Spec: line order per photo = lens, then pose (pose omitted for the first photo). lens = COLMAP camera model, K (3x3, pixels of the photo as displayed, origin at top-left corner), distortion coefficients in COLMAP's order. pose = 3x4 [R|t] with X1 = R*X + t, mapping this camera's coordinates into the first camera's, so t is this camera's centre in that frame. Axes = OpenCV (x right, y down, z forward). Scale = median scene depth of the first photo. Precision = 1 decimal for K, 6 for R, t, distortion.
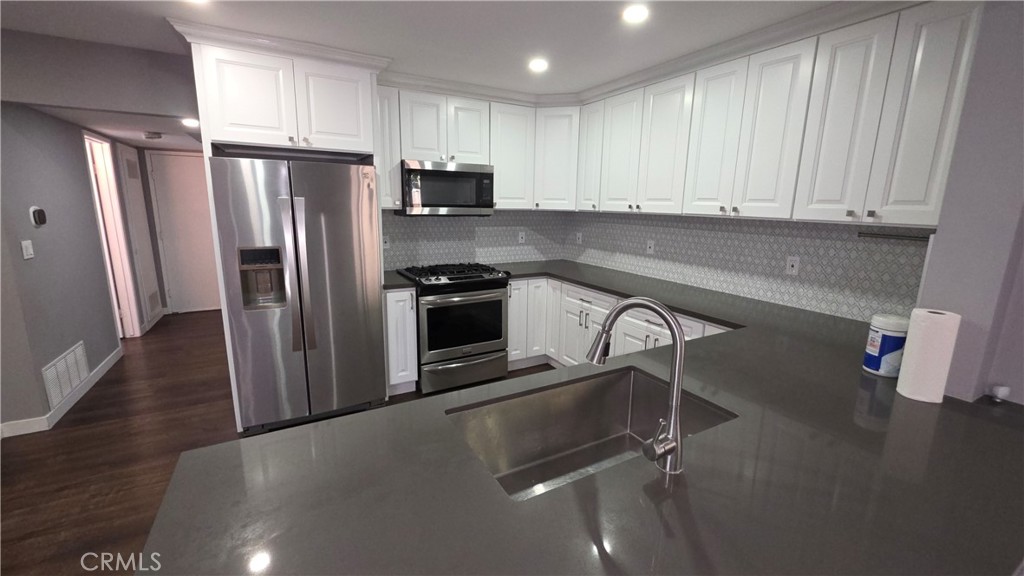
lens RADIAL K [[410.4, 0, 512.0], [0, 410.4, 282.2], [0, 0, 1]] dist [0.001929, -0.000422]
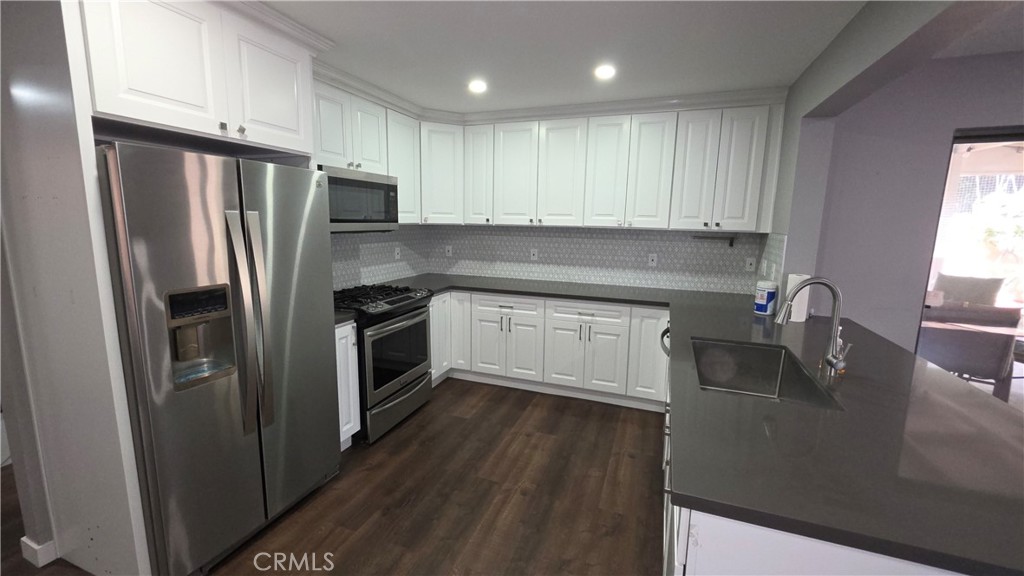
lens RADIAL K [[410.4, 0, 512.0], [0, 410.4, 282.2], [0, 0, 1]] dist [0.001929, -0.000422]
pose [[0.763823, -0.102490, 0.637236, -0.510522], [0.119916, 0.992656, 0.015918, -0.035856], [-0.634188, 0.064257, 0.770504, 0.150987]]
